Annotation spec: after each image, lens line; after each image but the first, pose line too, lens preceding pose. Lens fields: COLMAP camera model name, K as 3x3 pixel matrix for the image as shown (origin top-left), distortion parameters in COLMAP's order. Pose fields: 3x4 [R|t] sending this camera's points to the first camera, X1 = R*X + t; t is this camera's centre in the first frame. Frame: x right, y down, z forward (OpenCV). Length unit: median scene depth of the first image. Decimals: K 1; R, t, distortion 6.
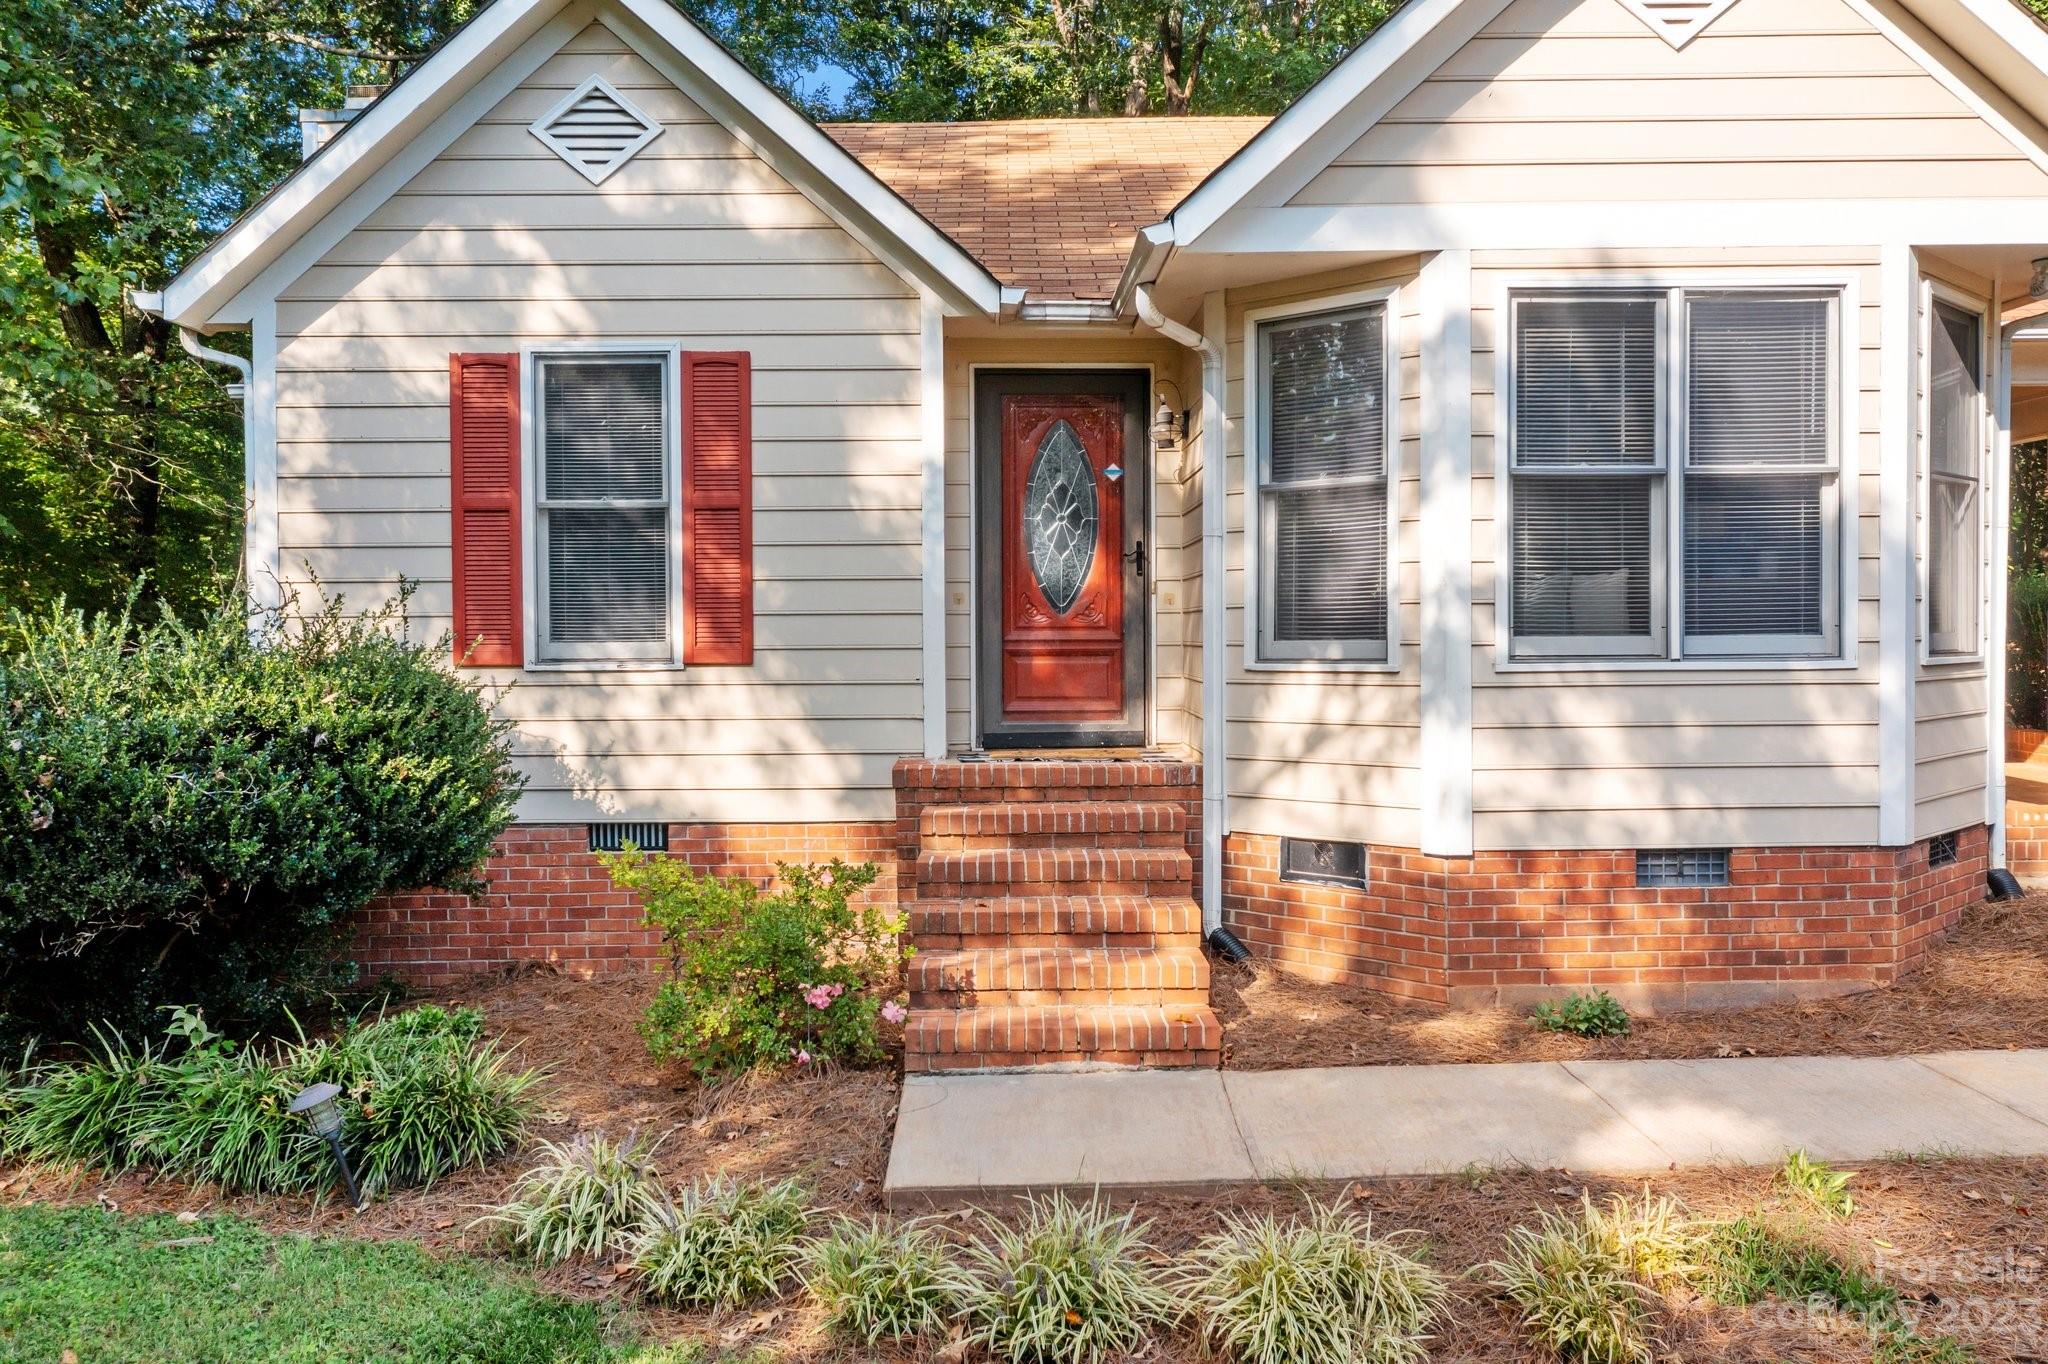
lens RADIAL K [[1664.5, 0, 1021.7], [0, 1664.5, 614.8], [0, 0, 1]] dist [0.003086, 0.001123]
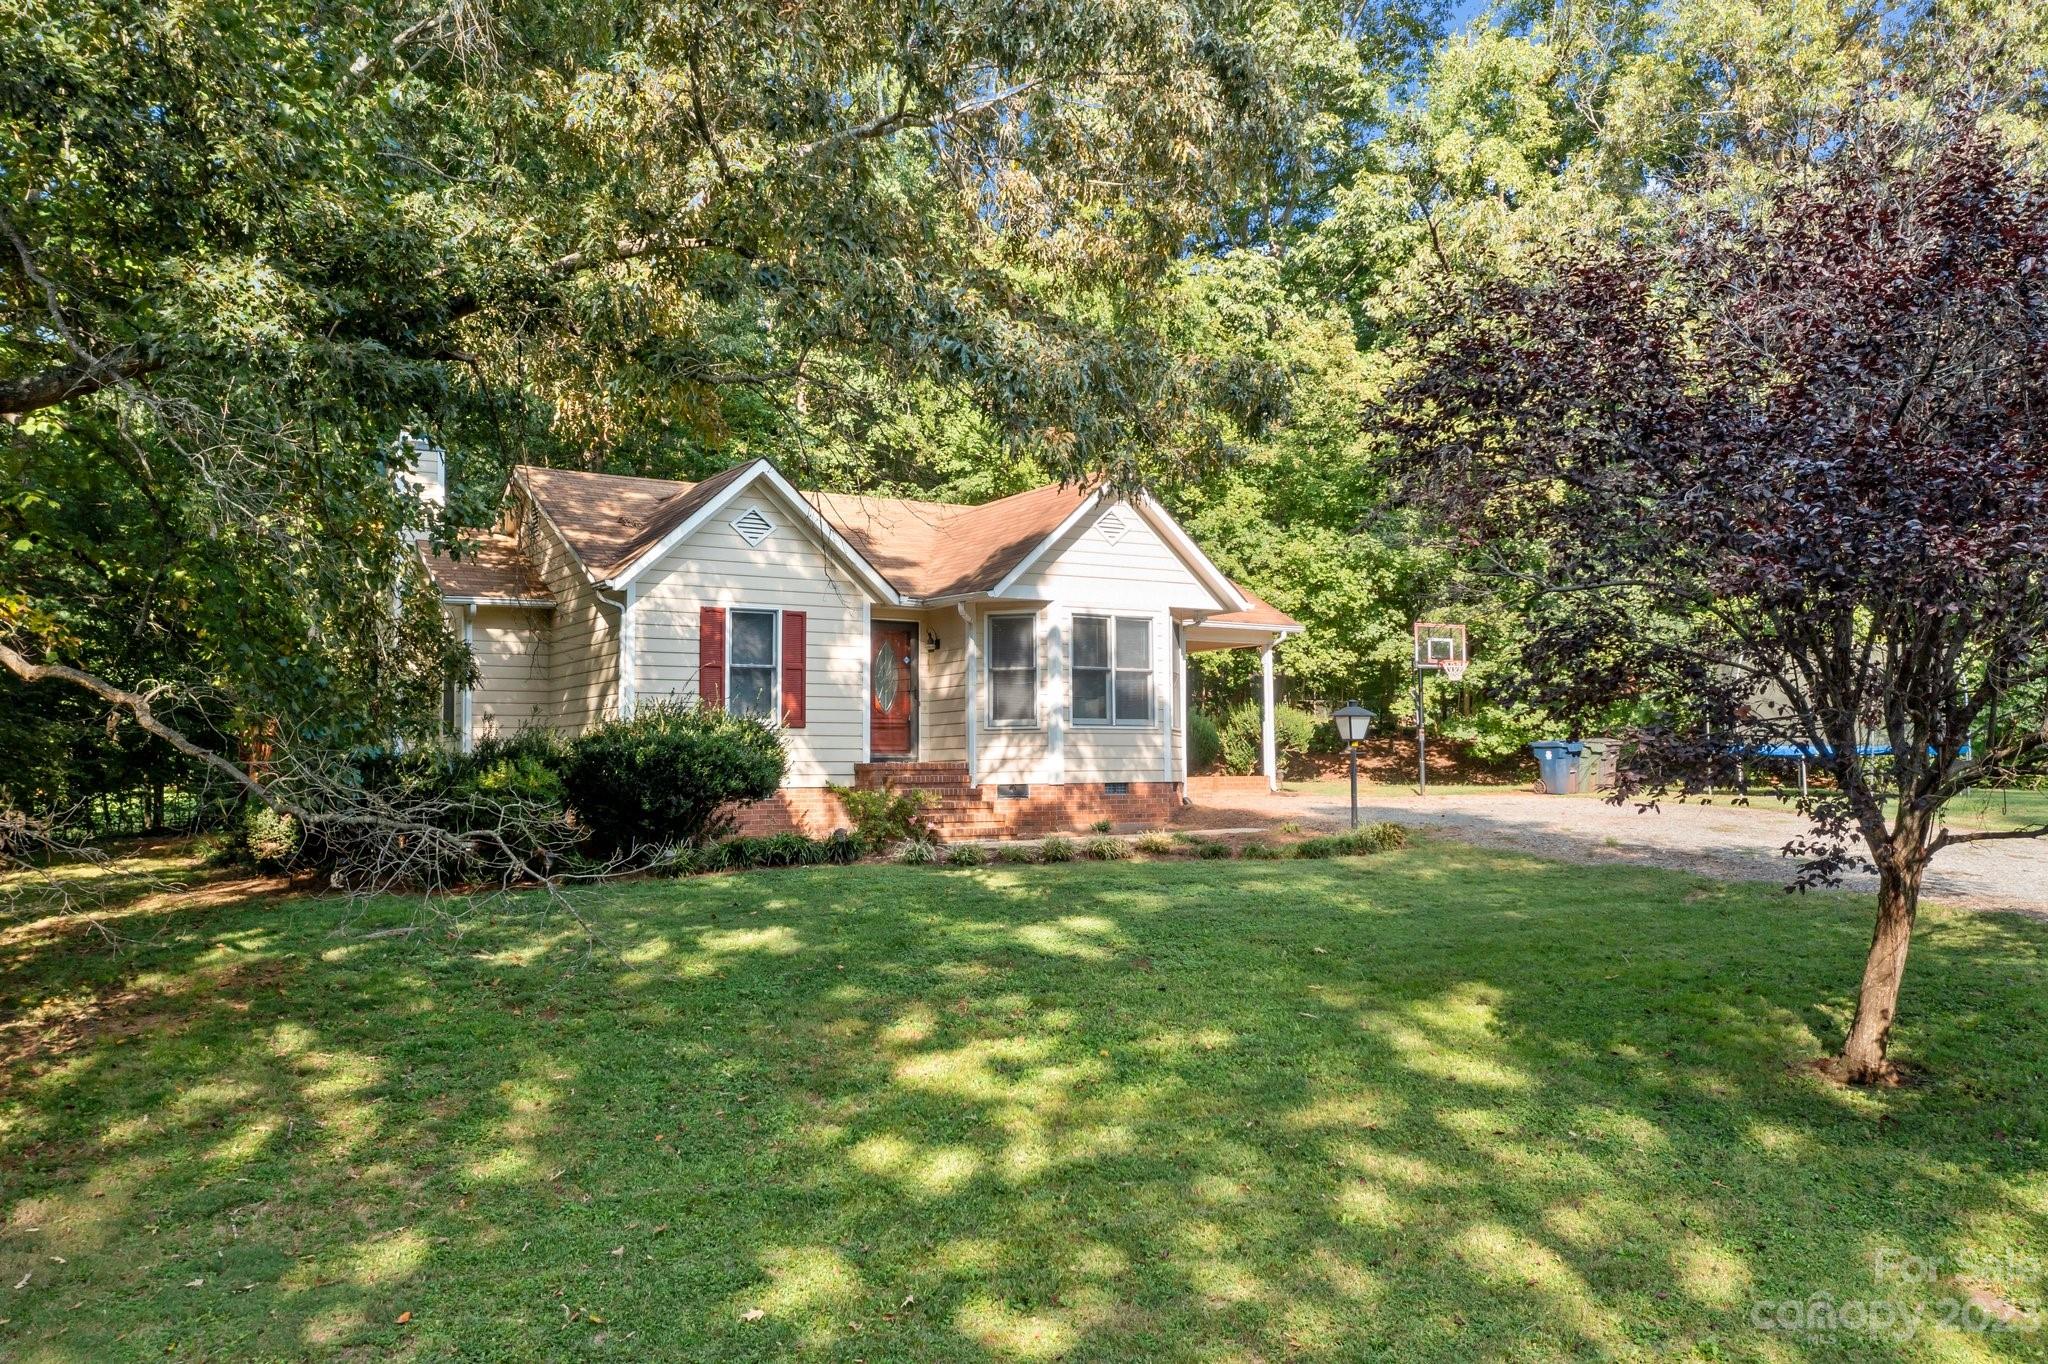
lens RADIAL K [[1608.1, 0, 1024.0], [0, 1608.1, 682.0], [0, 0, 1]] dist [0.001613, -0.001405]
pose [[0.858117, 0.031299, 0.512500, -1.222300], [-0.003691, 0.998491, -0.054799, 0.099350], [-0.513441, 0.045133, 0.856937, -1.444377]]
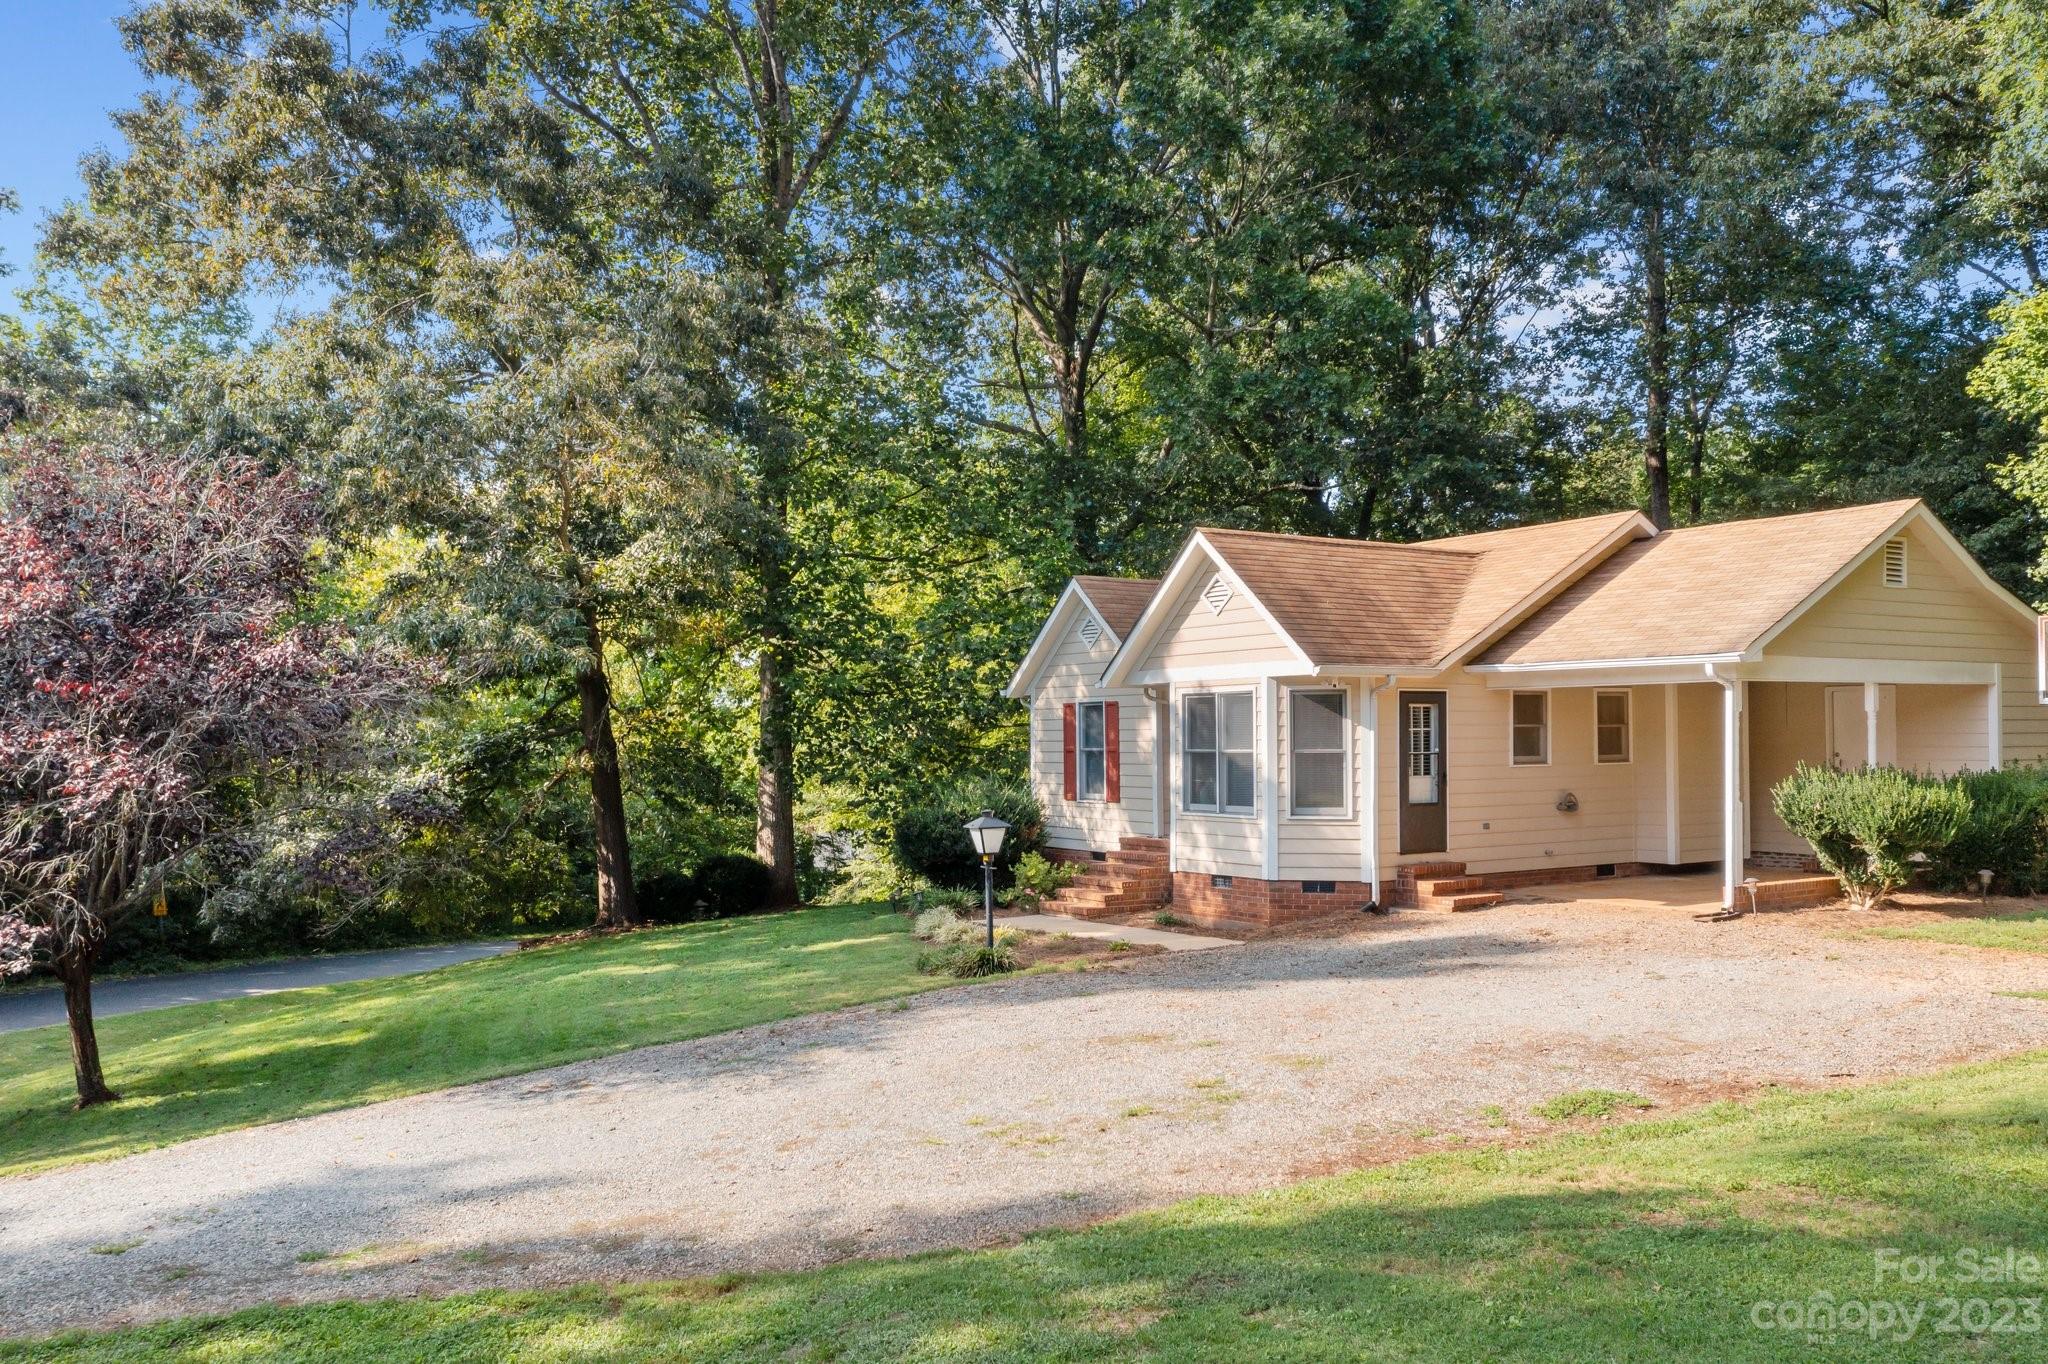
lens RADIAL K [[1608.1, 0, 1024.0], [0, 1608.1, 682.0], [0, 0, 1]] dist [0.001613, -0.001405]
pose [[0.520601, -0.025014, -0.853434, 2.345332], [0.002909, 0.999617, -0.027524, -0.114468], [0.853795, 0.011846, 0.520474, -0.715679]]
